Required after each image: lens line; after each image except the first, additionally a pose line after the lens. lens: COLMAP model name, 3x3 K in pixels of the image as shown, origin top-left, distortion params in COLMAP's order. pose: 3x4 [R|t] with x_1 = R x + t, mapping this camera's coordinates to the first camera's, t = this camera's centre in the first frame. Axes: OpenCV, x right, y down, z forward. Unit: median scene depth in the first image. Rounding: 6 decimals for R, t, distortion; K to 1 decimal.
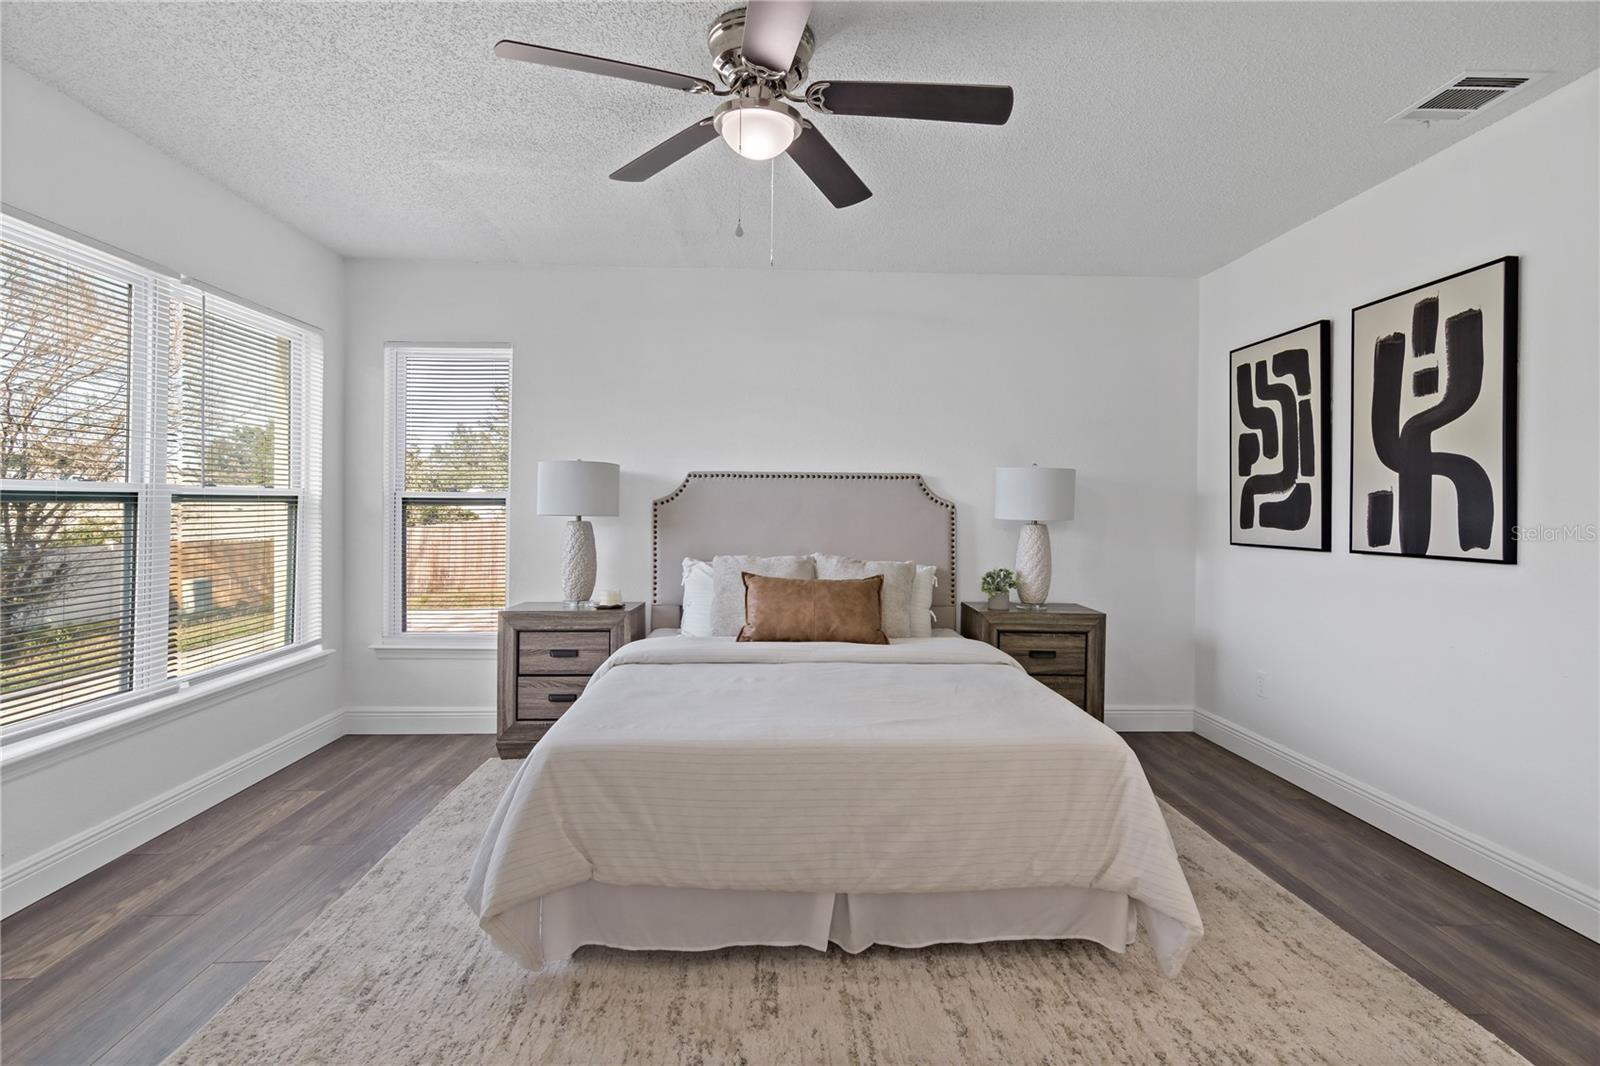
lens RADIAL K [[795.4, 0, 807.9], [0, 795.4, 518.8], [0, 0, 1]] dist [-0.002555, 0.002717]
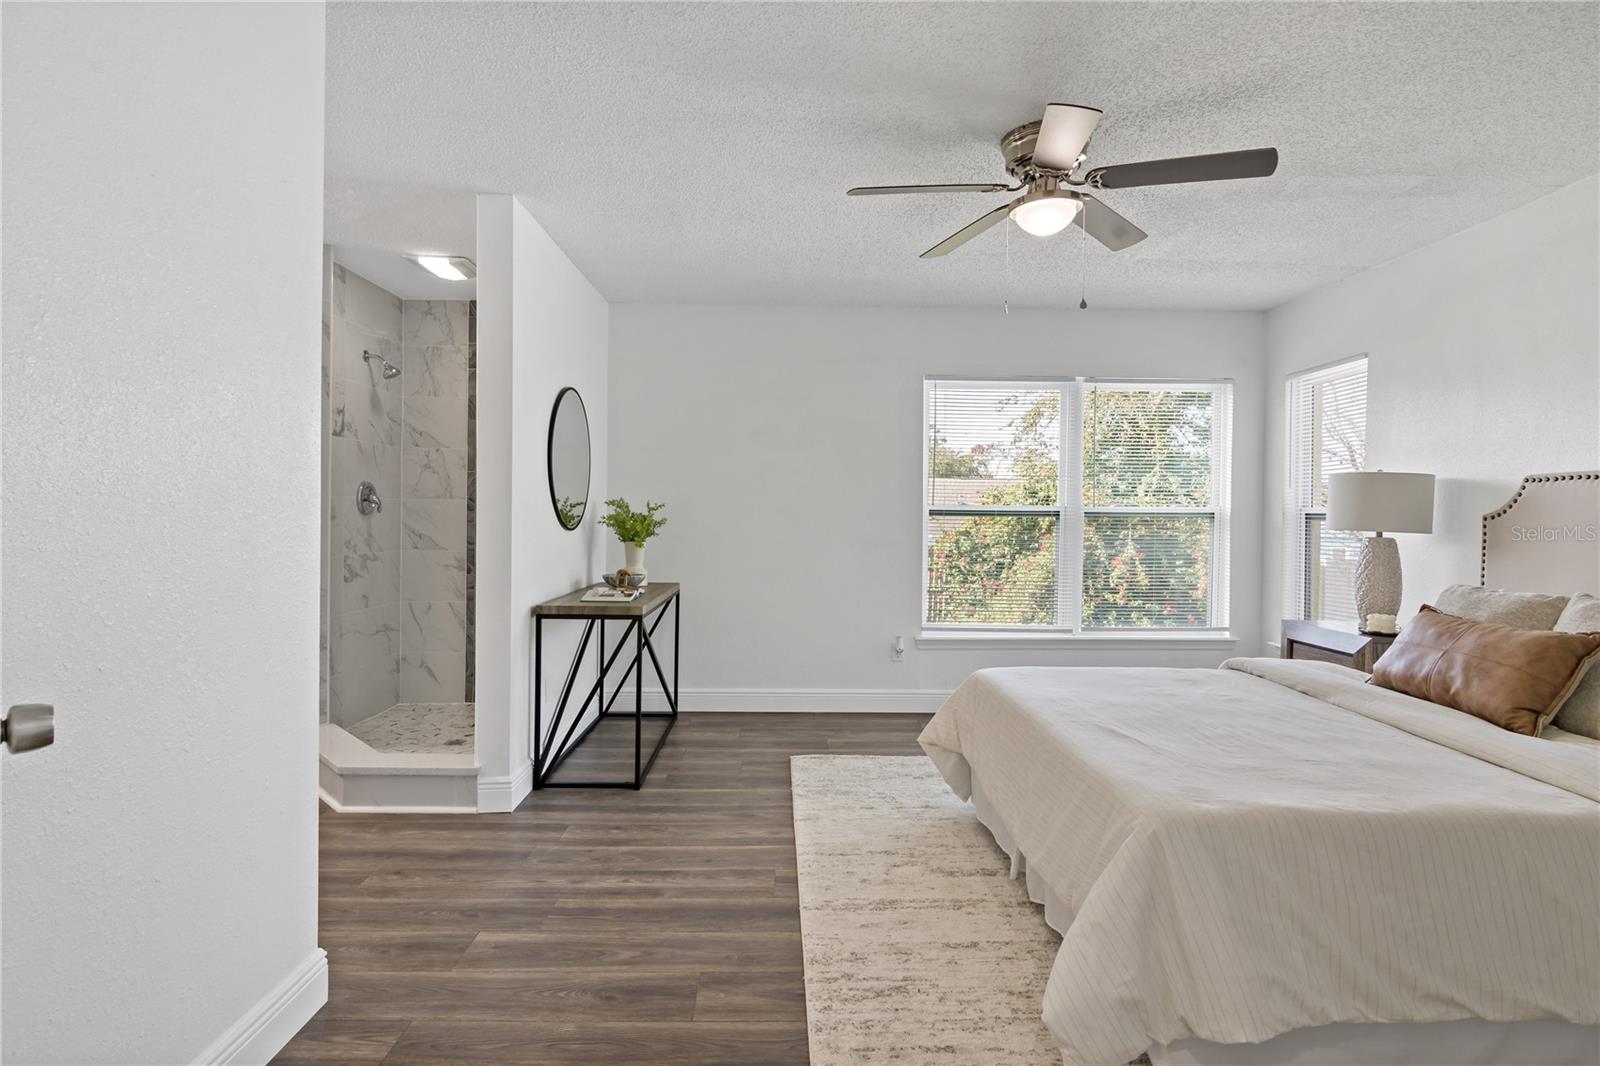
lens RADIAL K [[795.4, 0, 800.2], [0, 795.4, 522.1], [0, 0, 1]] dist [-0.002555, 0.002717]
pose [[-0.036788, 0.003089, -0.999318, 0.659089], [-0.022946, 0.999729, 0.003935, -0.002810], [0.999060, 0.023075, -0.036707, 0.370341]]
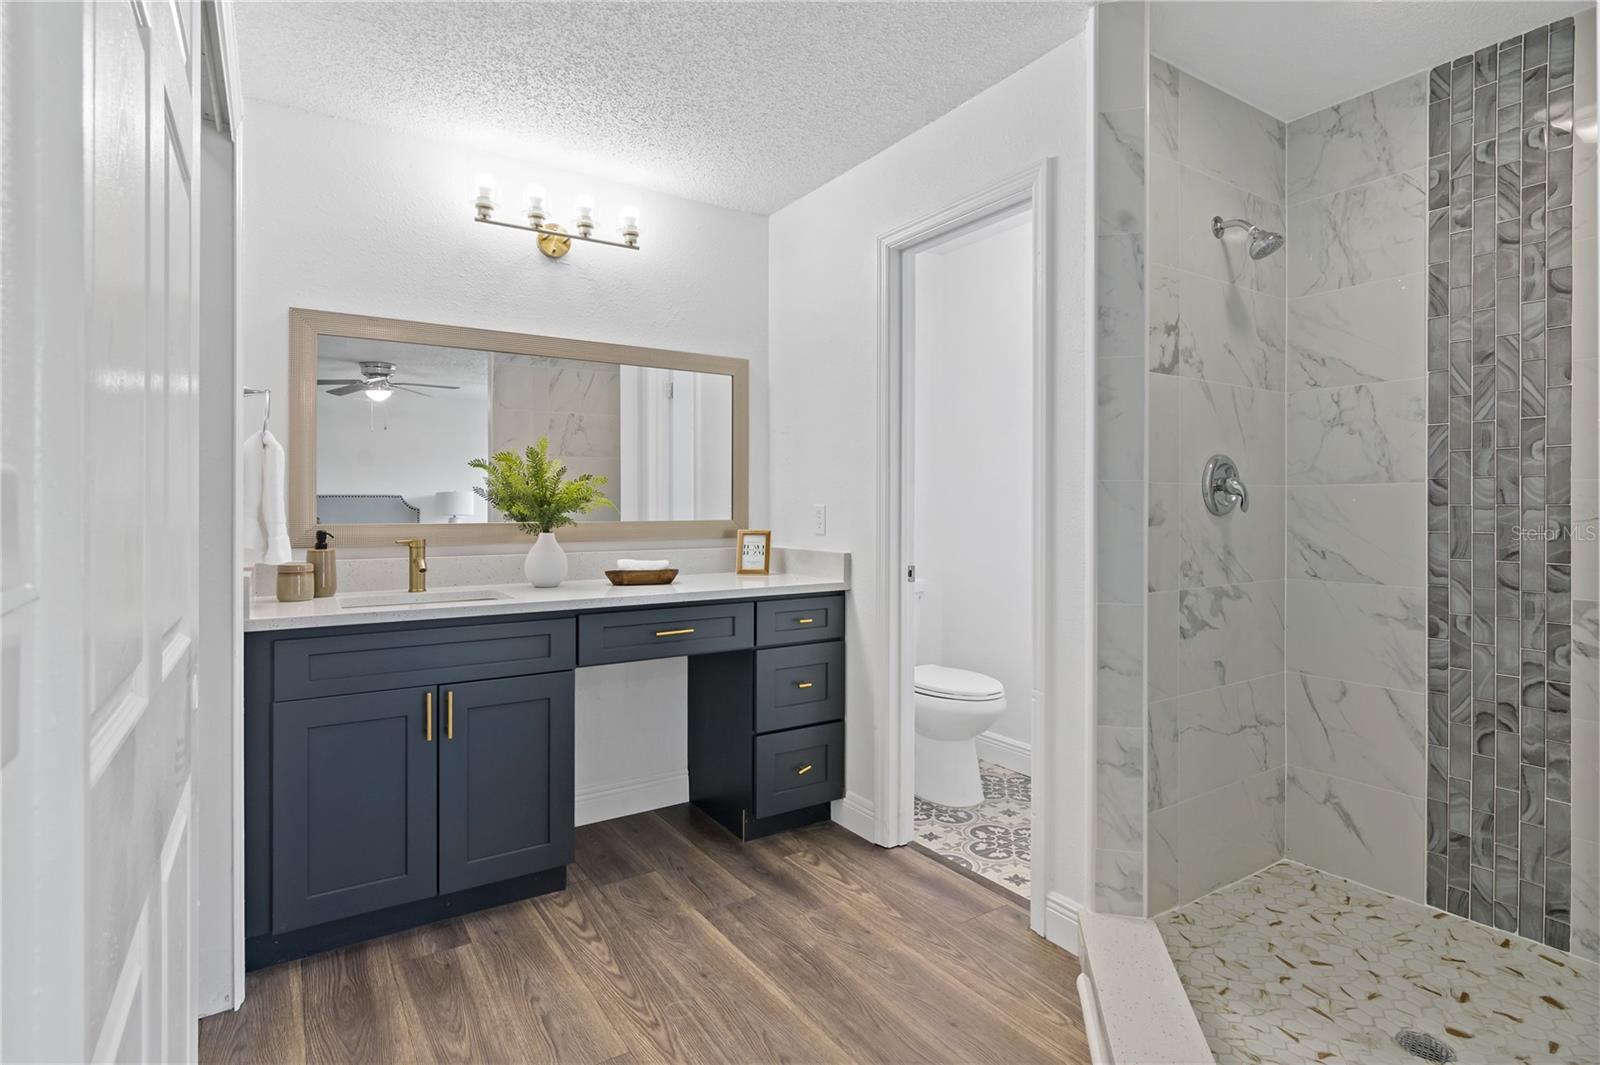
lens RADIAL K [[795.4, 0, 812.2], [0, 795.4, 512.5], [0, 0, 1]] dist [-0.002555, 0.002717]
pose [[-0.857946, -0.002340, -0.513734, 0.162004], [-0.008789, 0.999910, 0.010123, -0.000481], [0.513664, 0.013200, -0.857890, 0.090803]]
